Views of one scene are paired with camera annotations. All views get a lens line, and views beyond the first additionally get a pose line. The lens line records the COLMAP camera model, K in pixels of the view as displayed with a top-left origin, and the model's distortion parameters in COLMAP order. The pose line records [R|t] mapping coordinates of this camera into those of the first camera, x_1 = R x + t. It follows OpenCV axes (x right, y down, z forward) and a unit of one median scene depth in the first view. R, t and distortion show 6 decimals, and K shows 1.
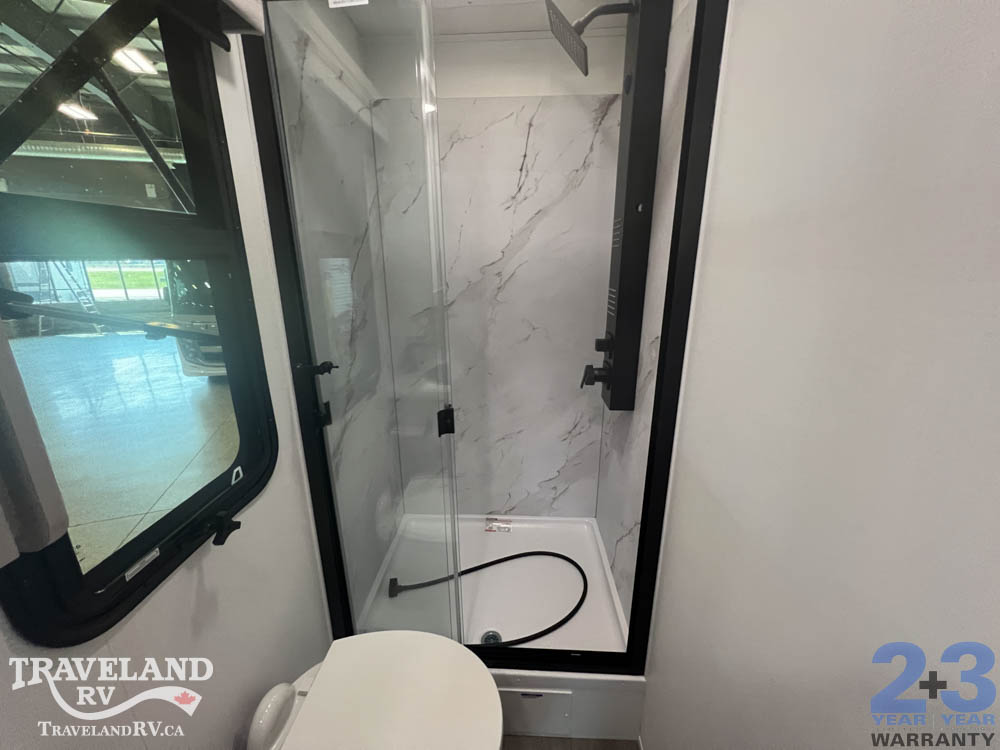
lens RADIAL K [[400.4, 0, 496.7], [0, 400.4, 373.3], [0, 0, 1]] dist [-0.004176, 0.001671]
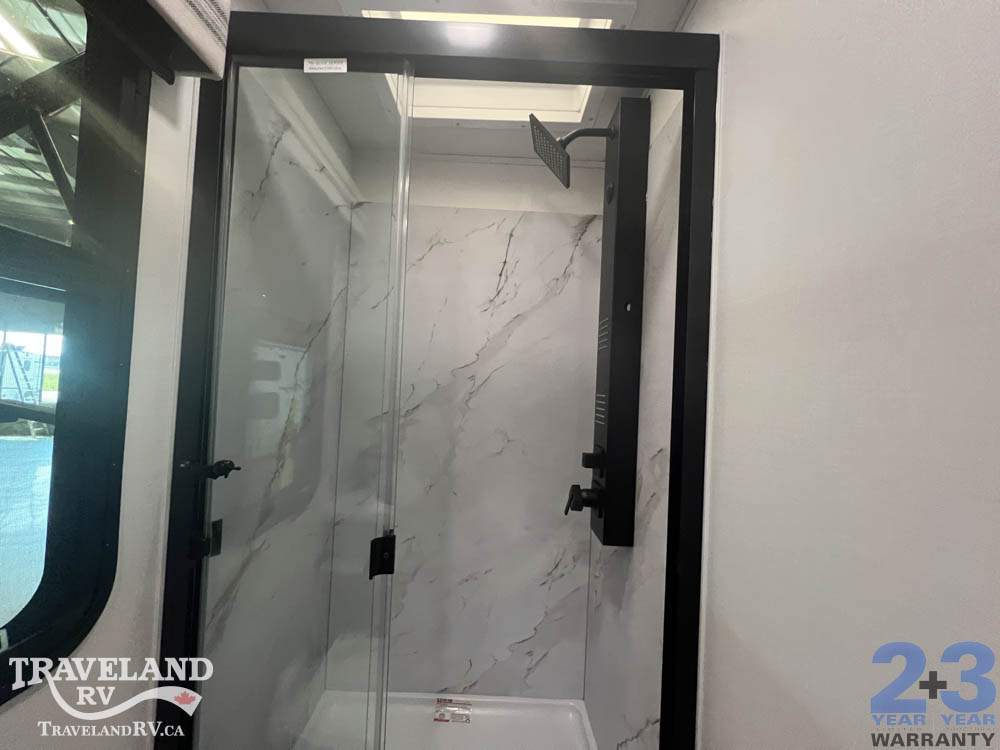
lens RADIAL K [[400.4, 0, 496.9], [0, 400.4, 373.3], [0, 0, 1]] dist [-0.004176, 0.001671]
pose [[0.996693, 0.056267, 0.058630, 0.009379], [-0.035899, 0.952152, -0.303508, 0.015559], [-0.072902, 0.300400, 0.951023, 0.155533]]
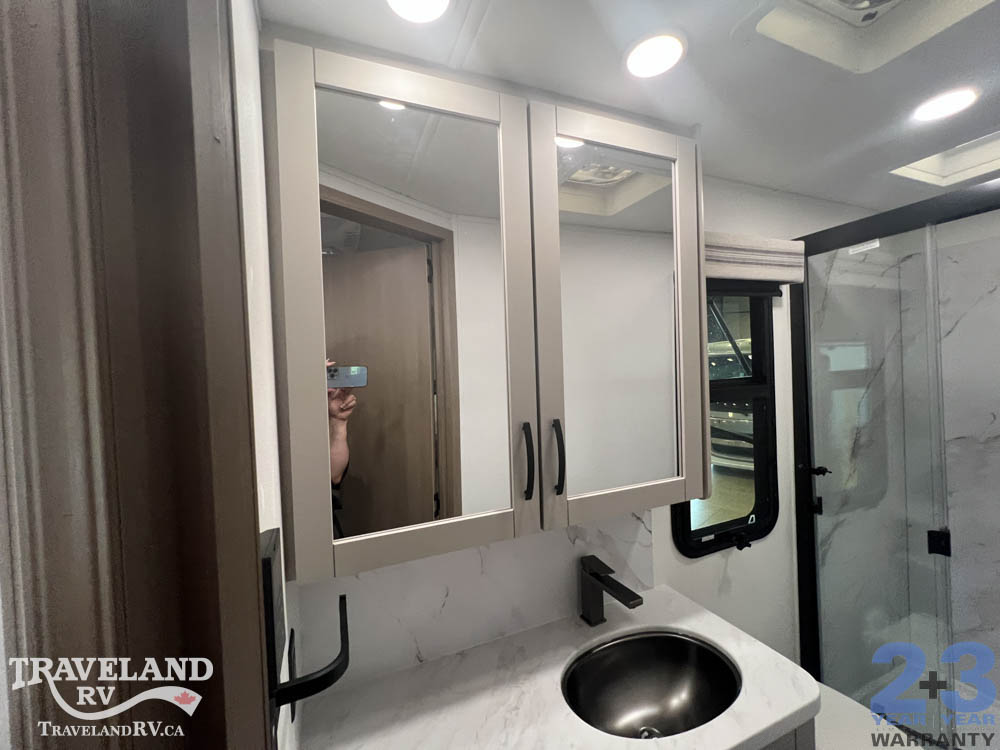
lens RADIAL K [[400.4, 0, 498.6], [0, 400.4, 373.3], [0, 0, 1]] dist [-0.004176, 0.001671]
pose [[0.433027, -0.001105, -0.901380, 0.244898], [-0.214552, 0.971132, -0.104262, 0.029405], [0.875474, 0.238541, 0.420289, -0.469336]]
